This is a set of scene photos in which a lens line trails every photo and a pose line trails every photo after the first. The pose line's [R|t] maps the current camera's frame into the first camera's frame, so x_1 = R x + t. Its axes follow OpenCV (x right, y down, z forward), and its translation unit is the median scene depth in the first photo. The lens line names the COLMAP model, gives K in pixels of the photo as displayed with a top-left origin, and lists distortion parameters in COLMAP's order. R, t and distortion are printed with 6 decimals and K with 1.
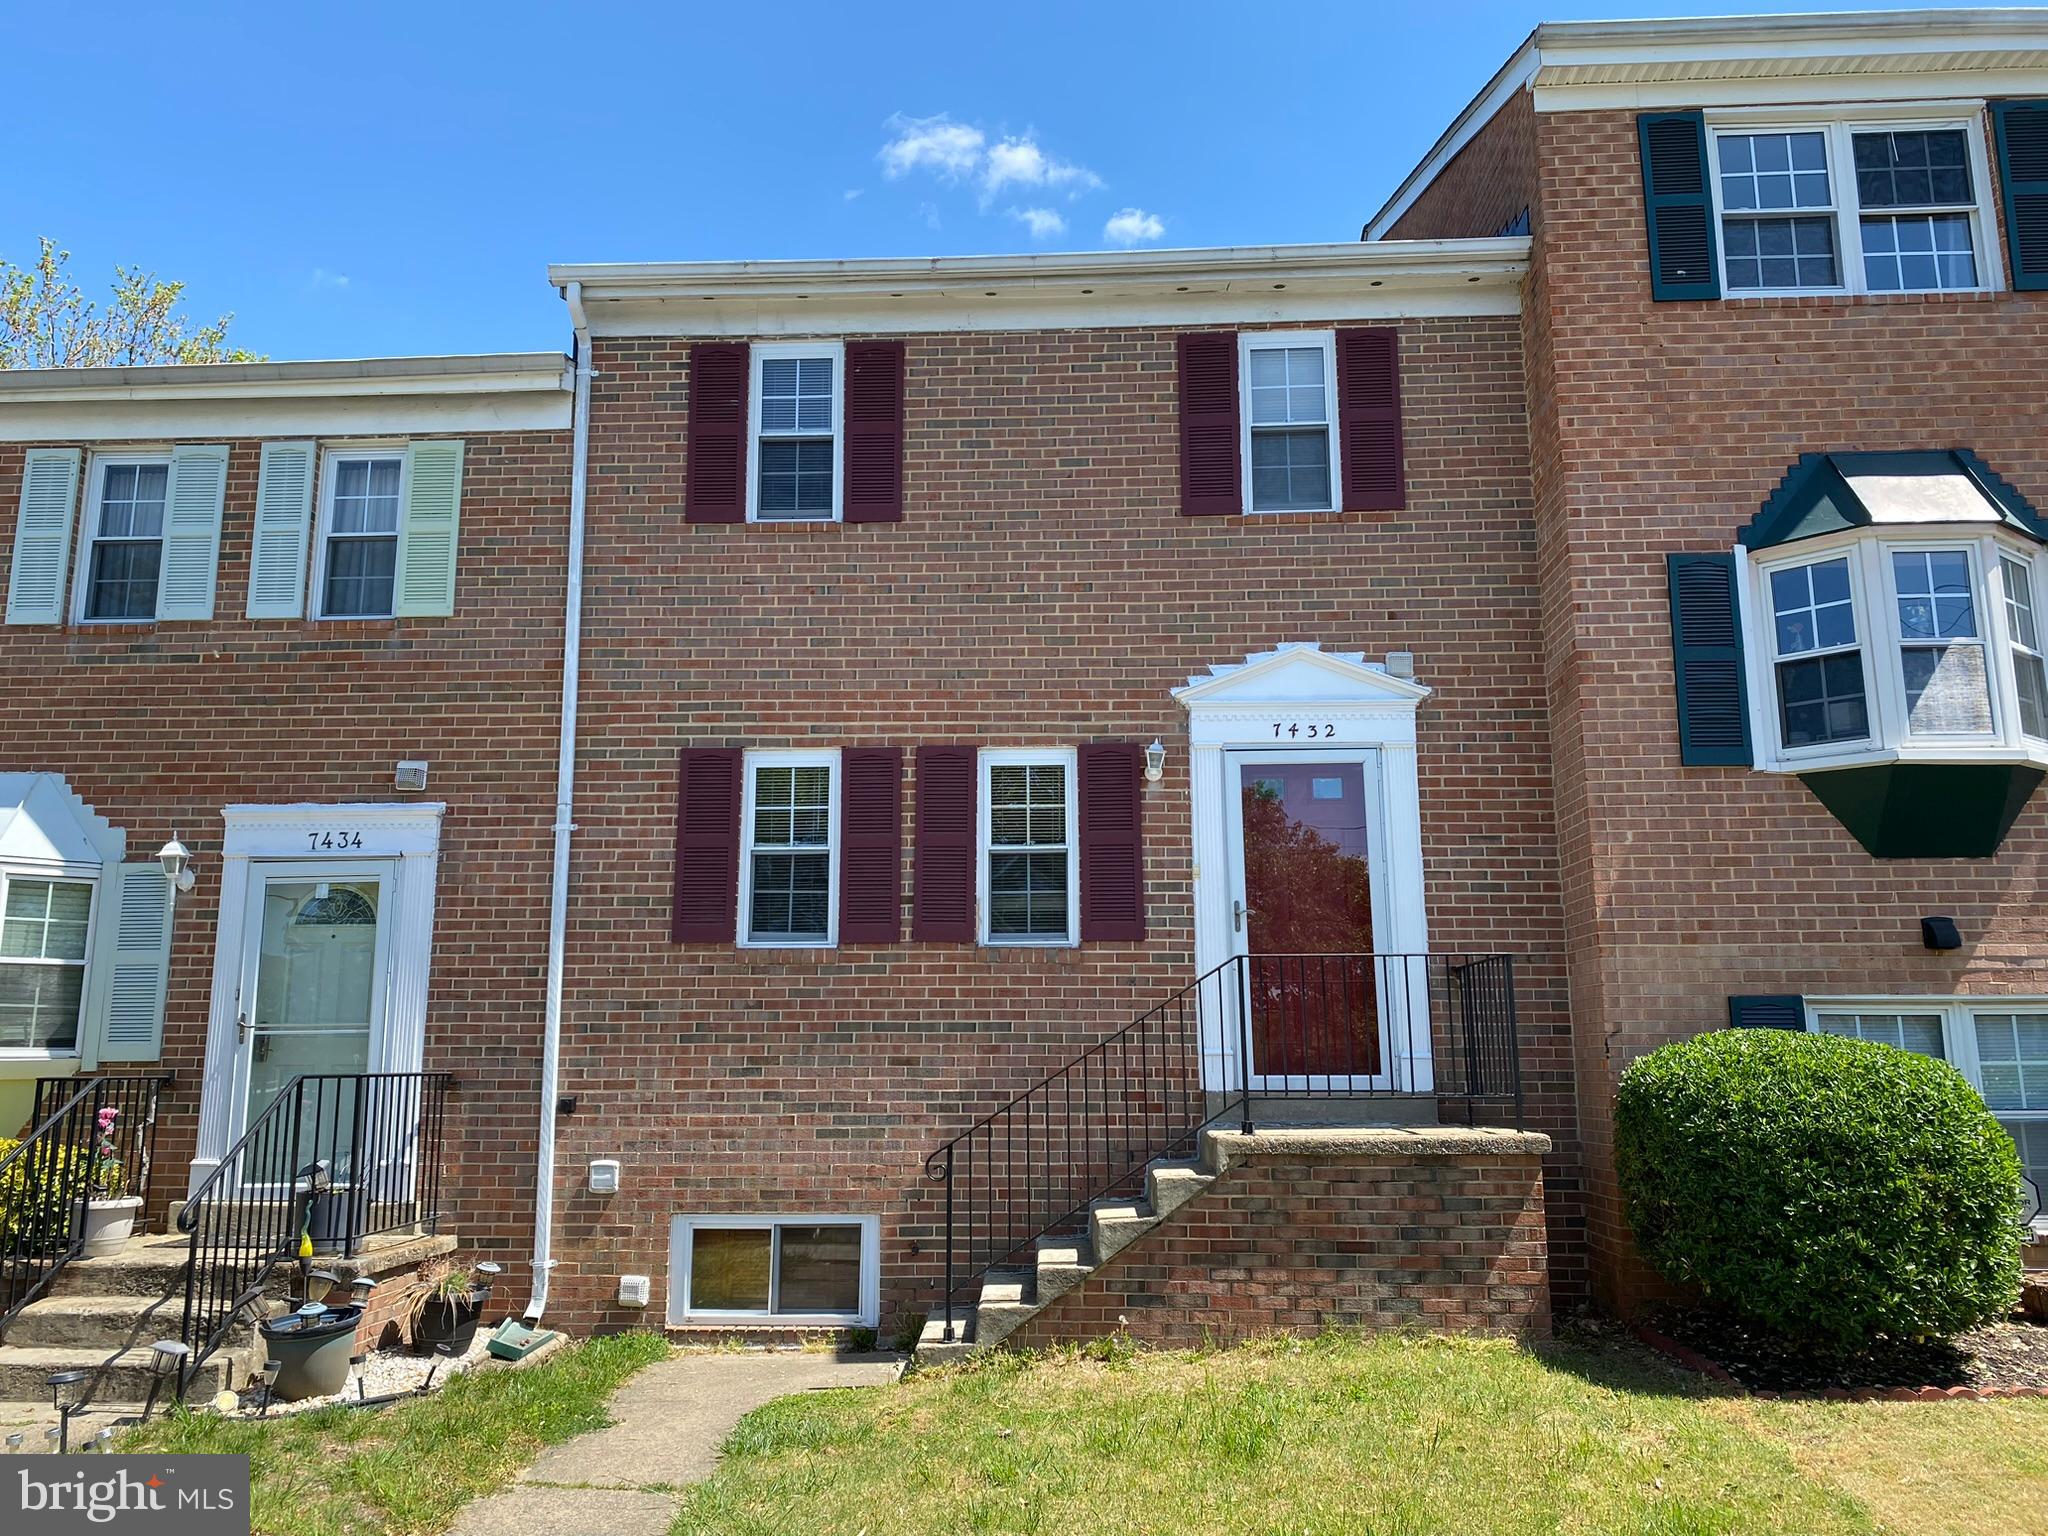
lens RADIAL K [[1555.6, 0, 1016.4], [0, 1555.6, 771.6], [0, 0, 1]] dist [0.028563, -0.016280]
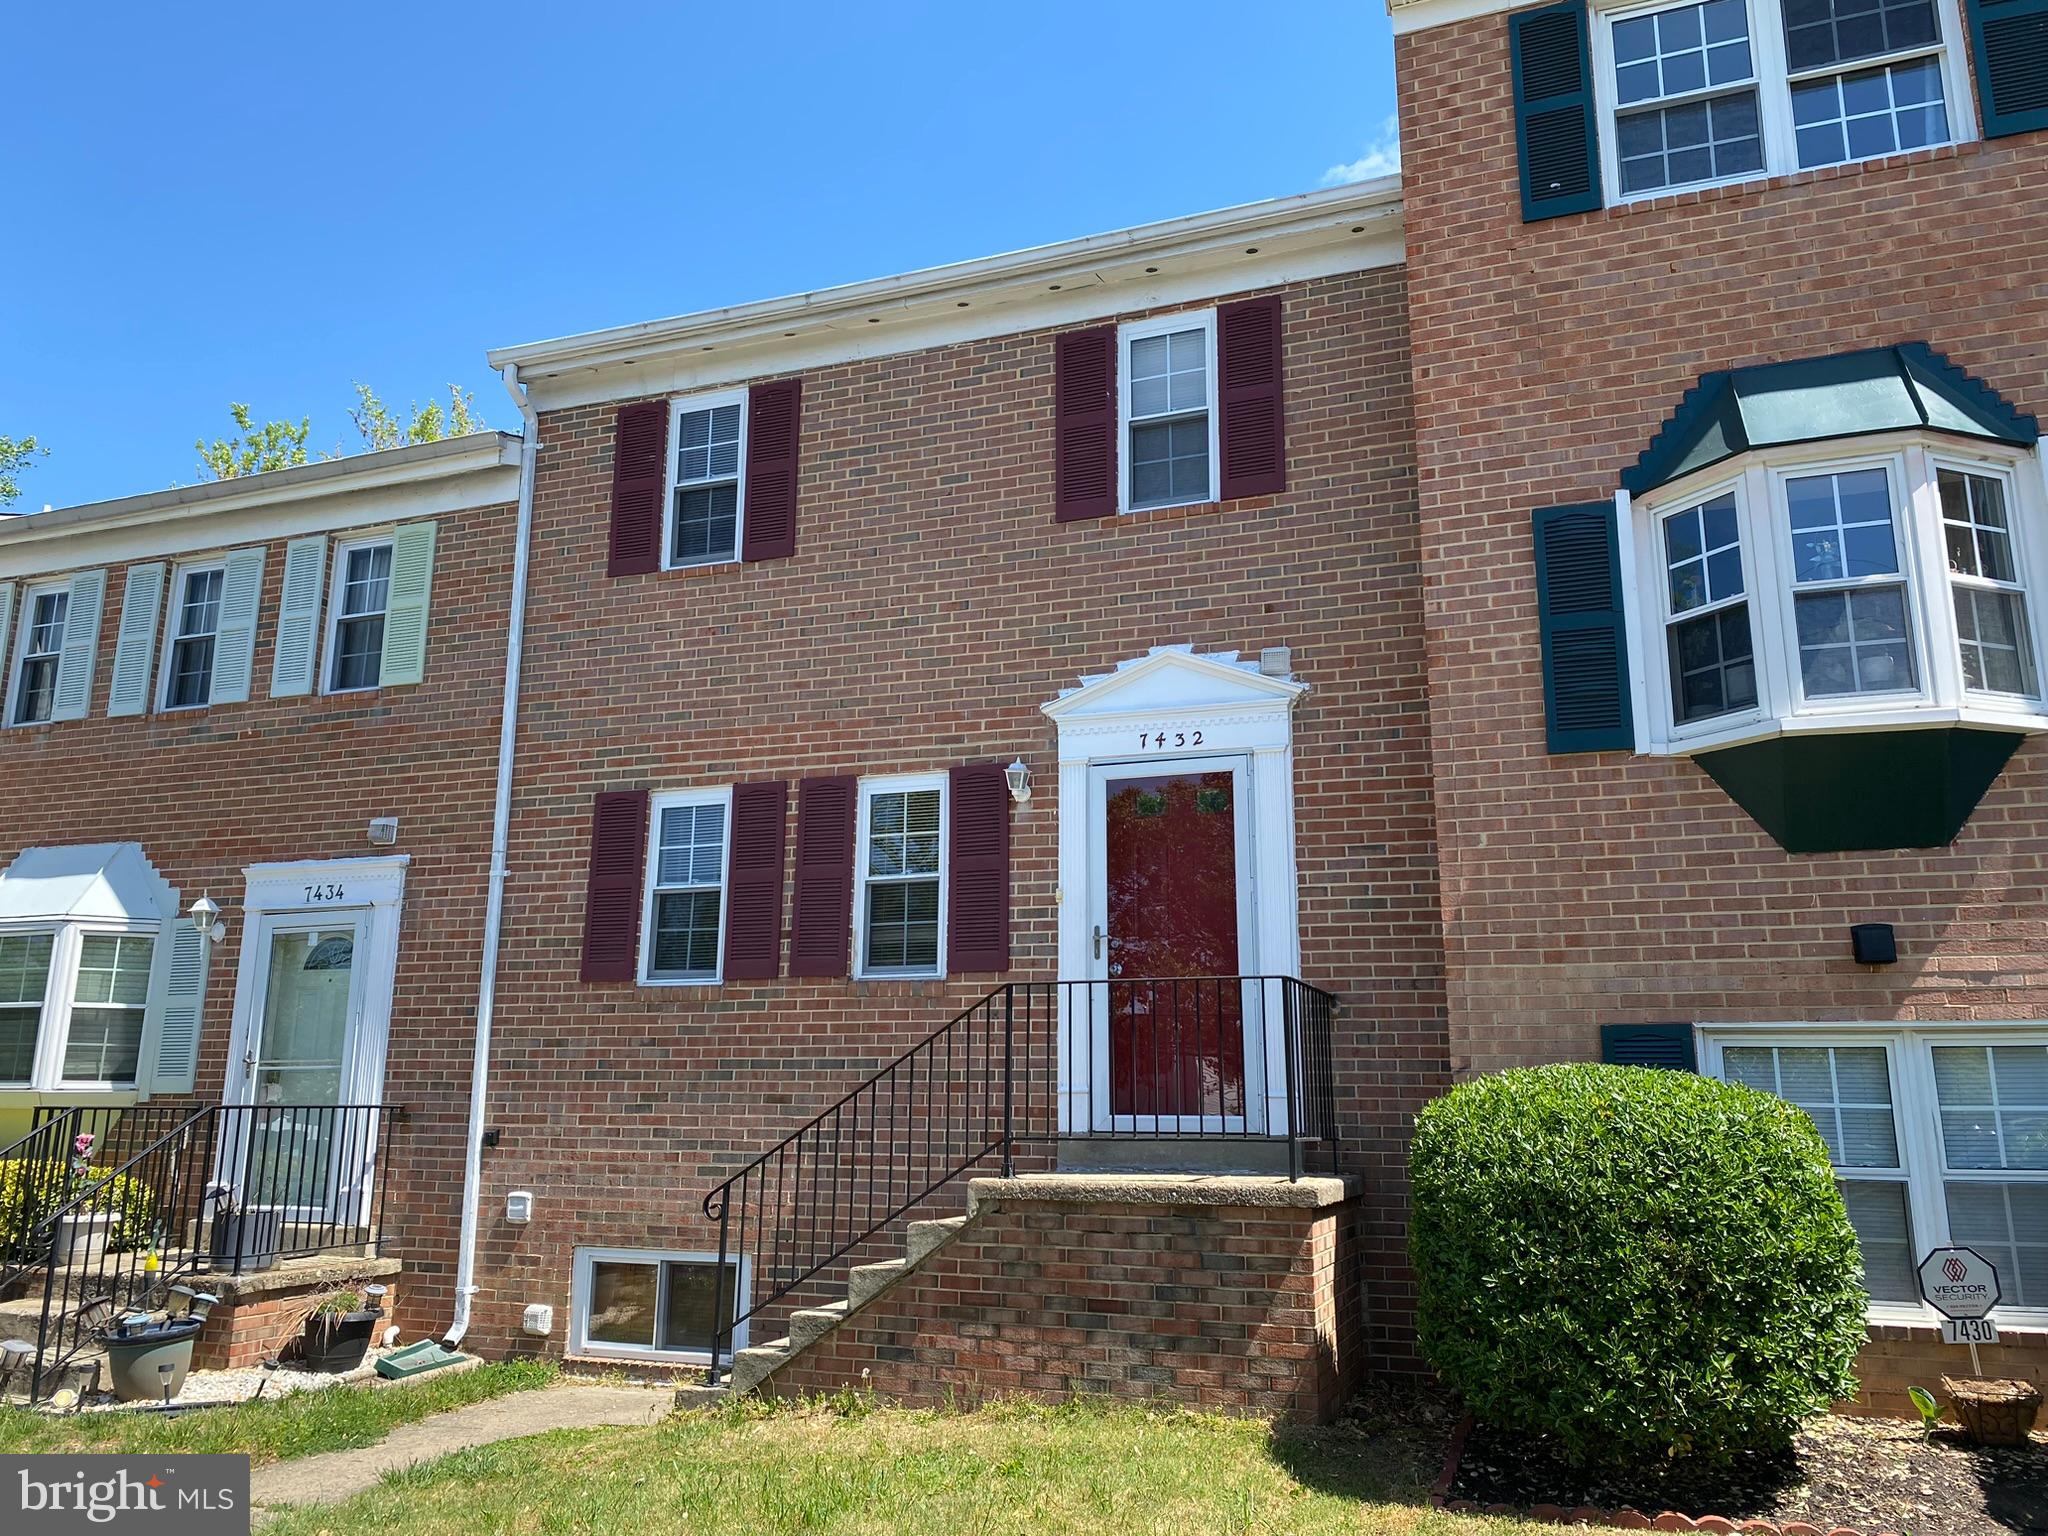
lens RADIAL K [[1555.6, 0, 1026.1], [0, 1555.6, 758.9], [0, 0, 1]] dist [0.028563, -0.016280]
pose [[0.953687, -0.057075, -0.295336, 0.377047], [0.046395, 0.997995, -0.043050, 0.020843], [0.297201, 0.027354, 0.954423, 0.095118]]
